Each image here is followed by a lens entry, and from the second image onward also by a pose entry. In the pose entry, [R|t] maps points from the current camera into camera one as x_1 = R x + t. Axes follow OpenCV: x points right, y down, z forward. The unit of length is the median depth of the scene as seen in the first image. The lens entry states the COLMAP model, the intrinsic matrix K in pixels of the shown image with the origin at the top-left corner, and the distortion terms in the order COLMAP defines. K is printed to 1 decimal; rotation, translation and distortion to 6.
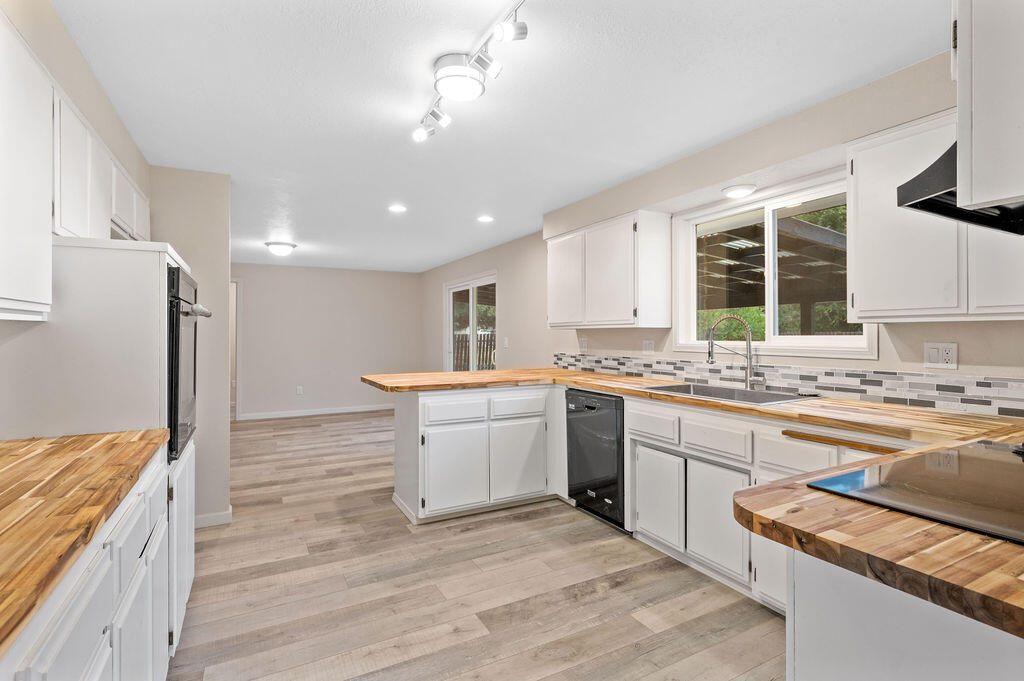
lens RADIAL K [[488.7, 0, 509.7], [0, 488.7, 333.4], [0, 0, 1]] dist [0.000427, -0.000181]
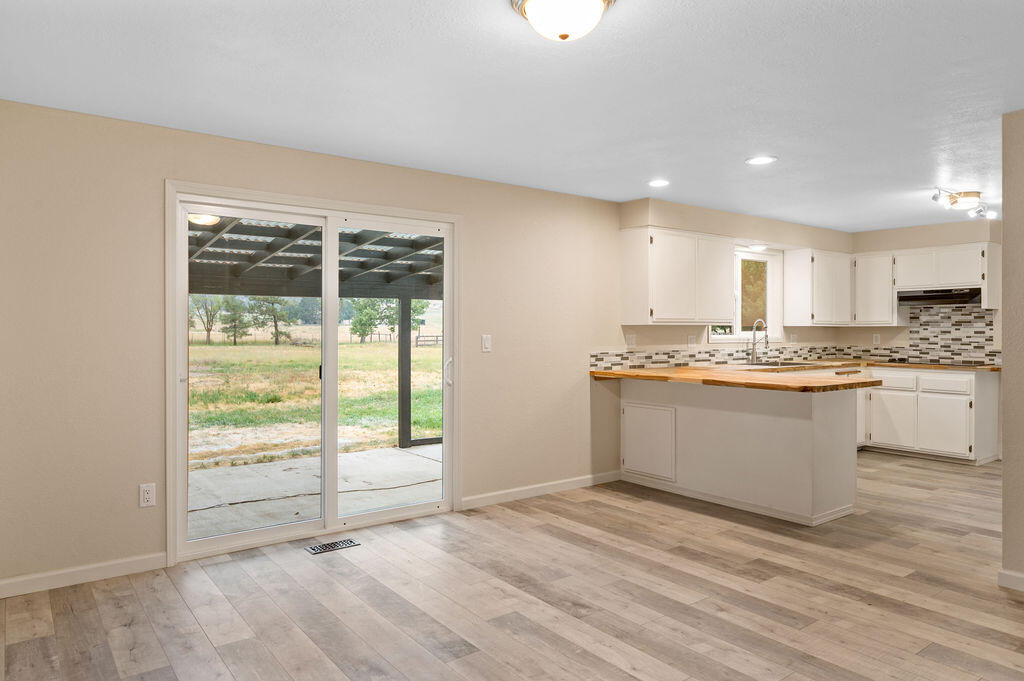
lens RADIAL K [[666.9, 0, 514.9], [0, 666.9, 330.3], [0, 0, 1]] dist [-0.001236, 0.000036]
pose [[-0.160977, 0.000559, 0.986958, -1.426265], [-0.003323, 0.999994, -0.001109, 0.004951], [-0.986953, -0.003458, -0.160974, 1.867507]]
